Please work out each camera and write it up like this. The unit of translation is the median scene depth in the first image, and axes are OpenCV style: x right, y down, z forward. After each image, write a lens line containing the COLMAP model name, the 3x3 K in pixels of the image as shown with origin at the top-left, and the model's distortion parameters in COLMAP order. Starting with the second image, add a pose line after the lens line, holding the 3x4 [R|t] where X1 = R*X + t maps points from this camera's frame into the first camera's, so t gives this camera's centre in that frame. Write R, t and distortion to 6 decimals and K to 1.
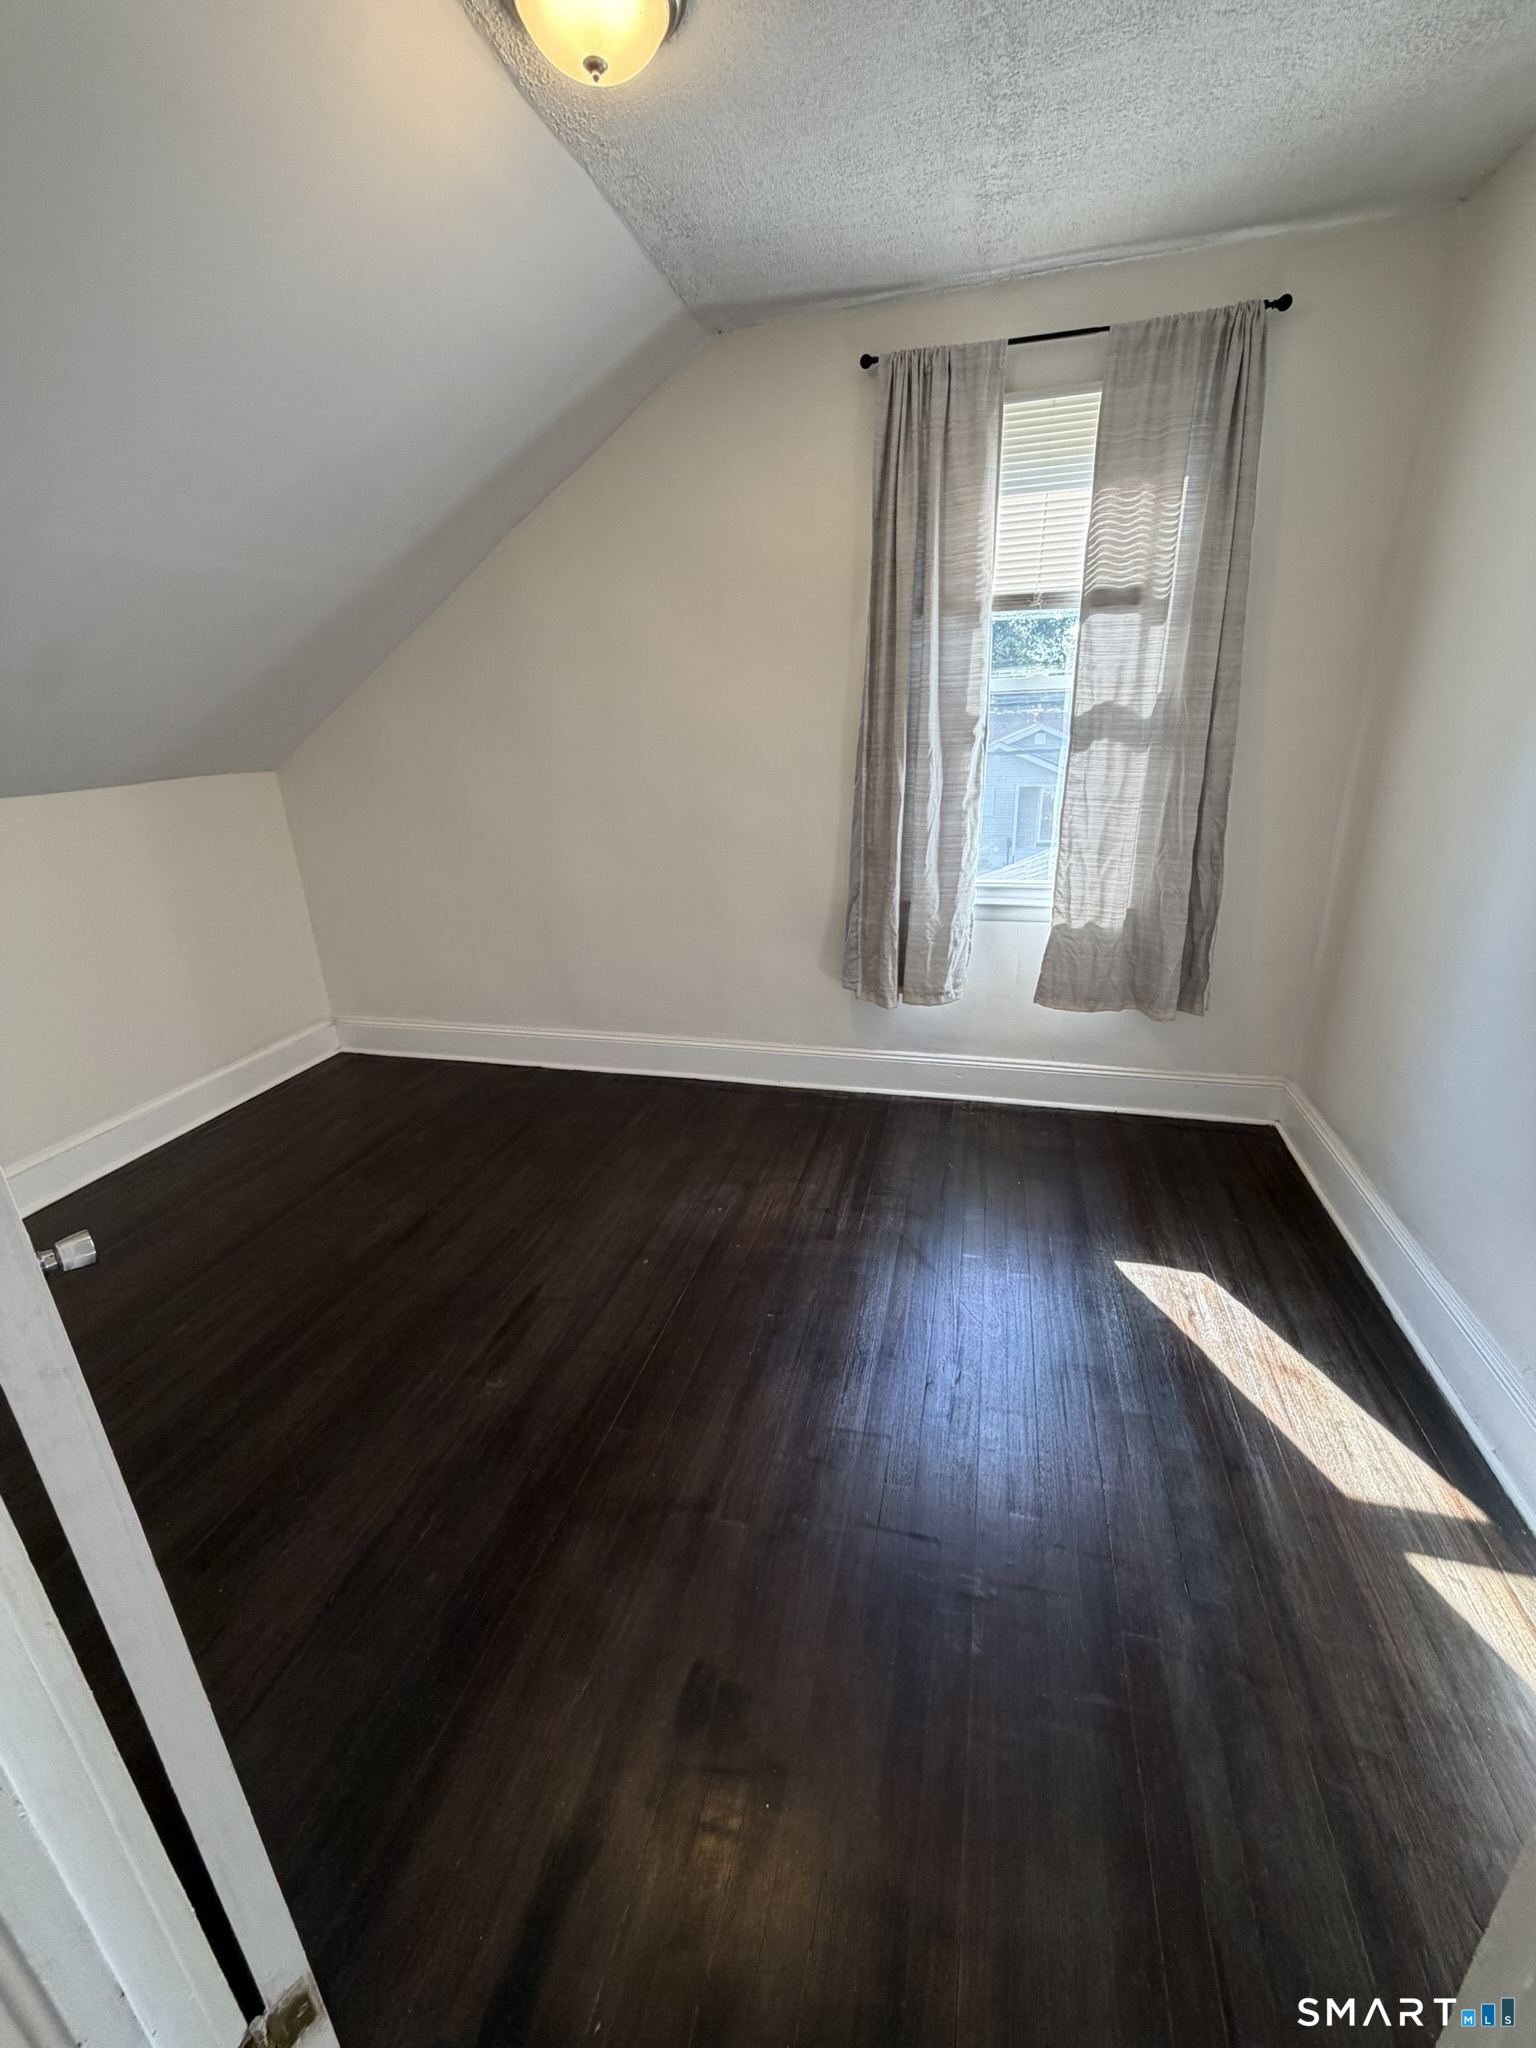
lens RADIAL K [[824.0, 0, 766.7], [0, 824.0, 1034.6], [0, 0, 1]] dist [-0.004476, 0.000358]
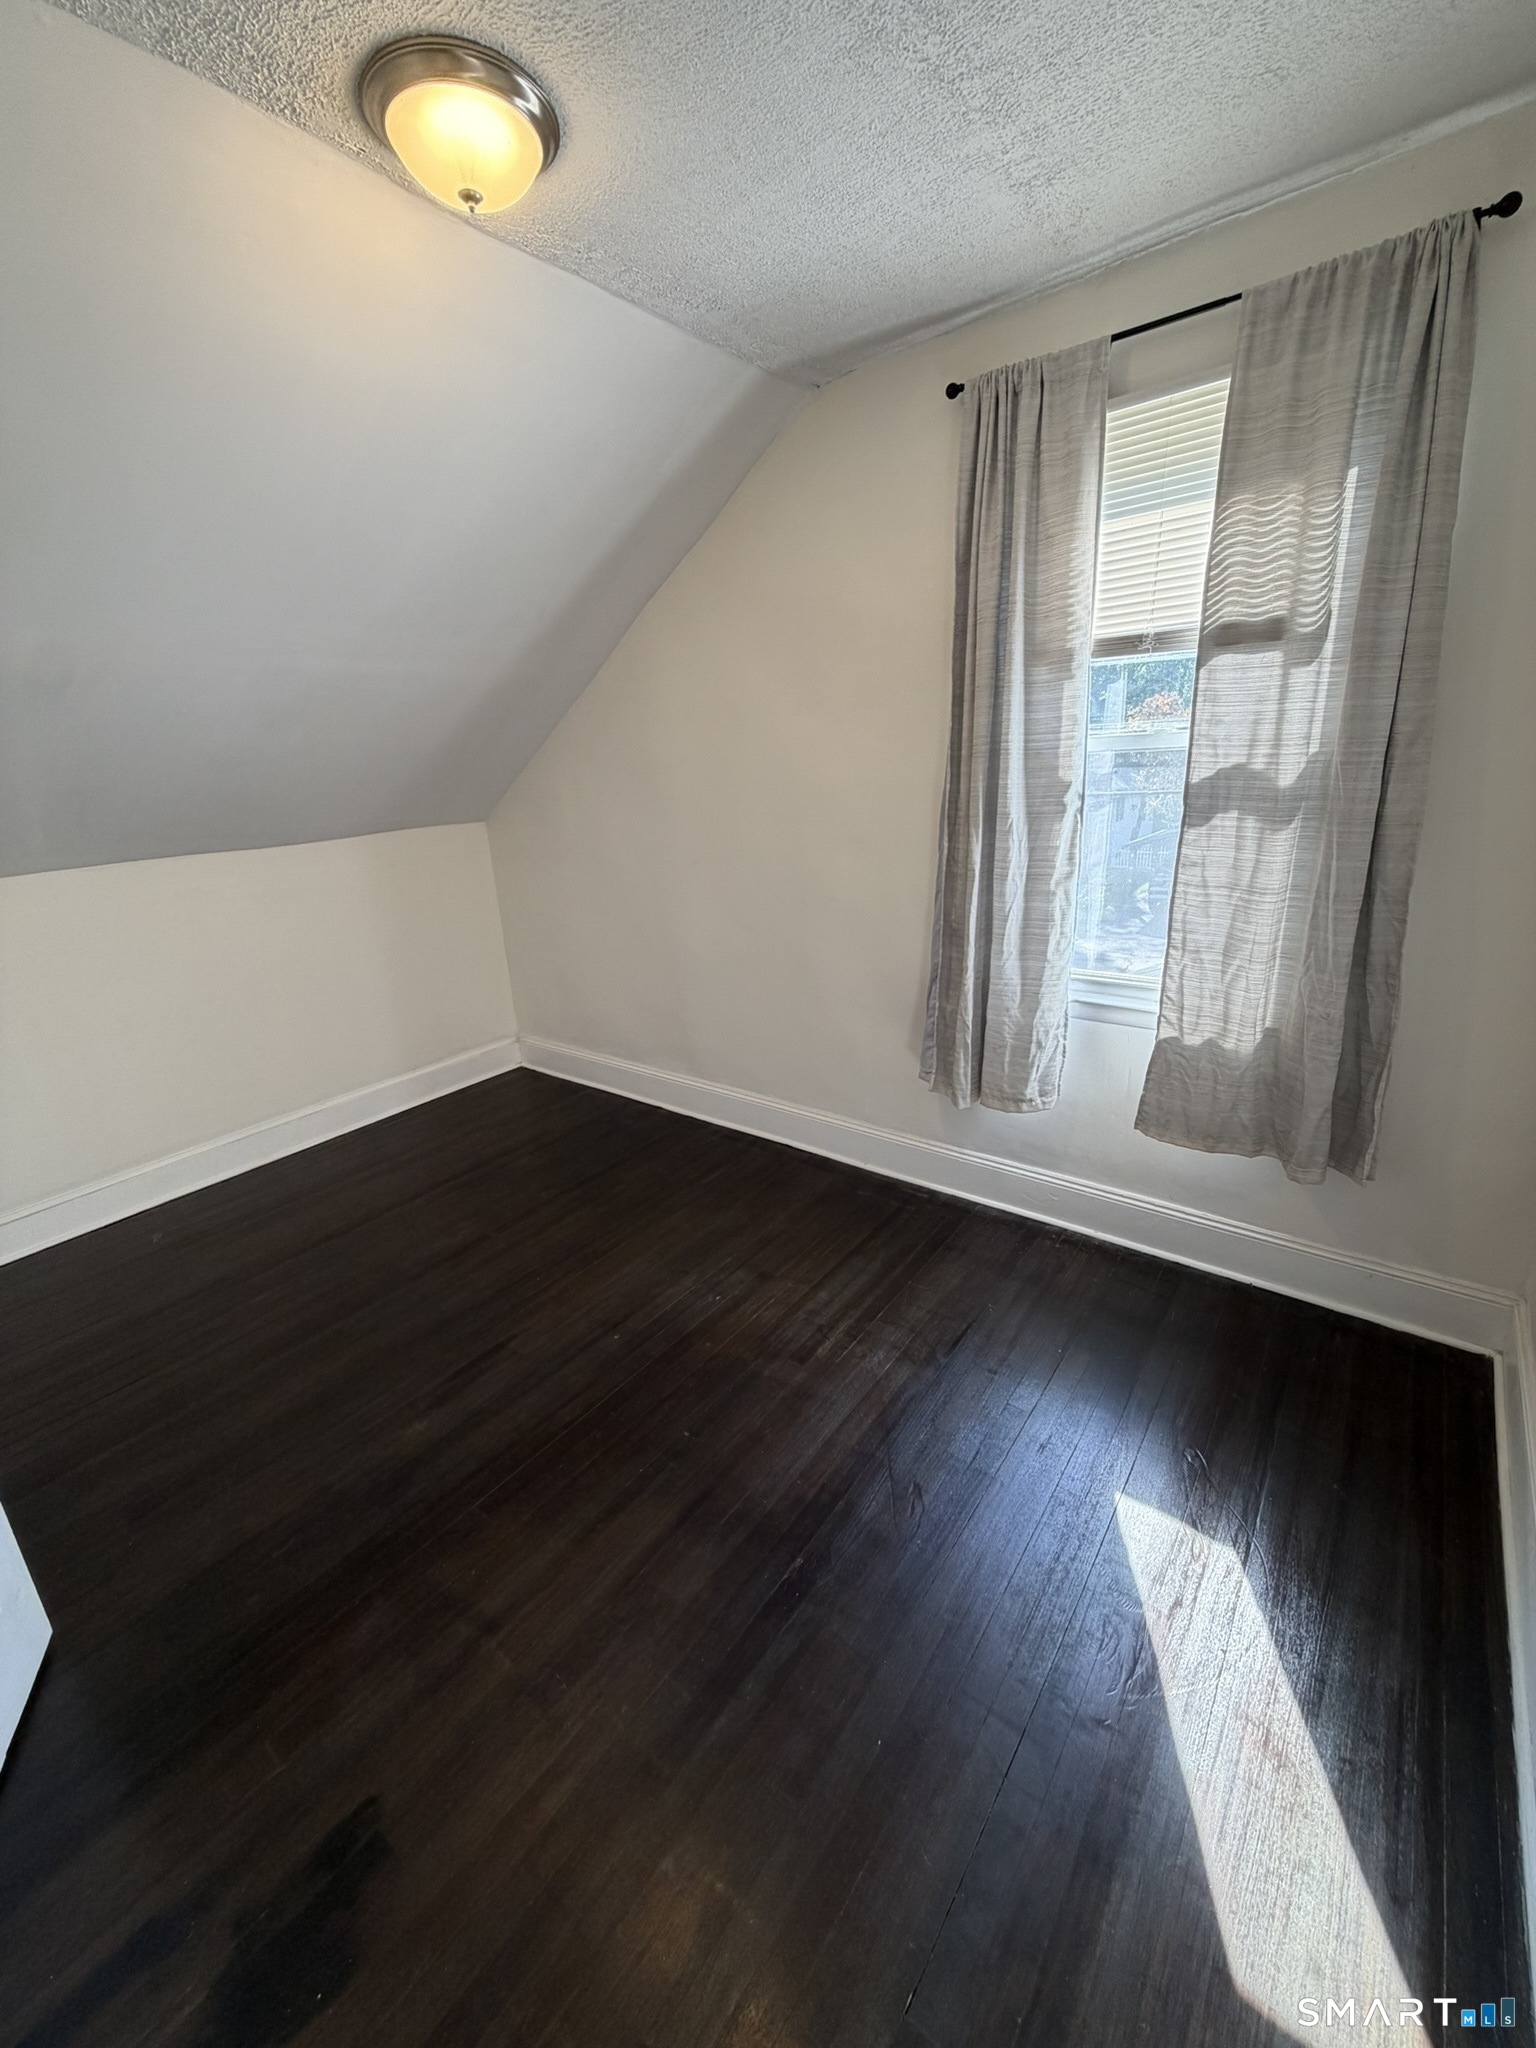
lens RADIAL K [[824.0, 0, 767.5], [0, 824.0, 1029.0], [0, 0, 1]] dist [-0.004476, 0.000358]
pose [[0.917243, 0.109571, -0.382963, 0.331761], [-0.119337, 0.992852, -0.001759, -0.103455], [0.380032, 0.047315, 0.923762, 0.129063]]
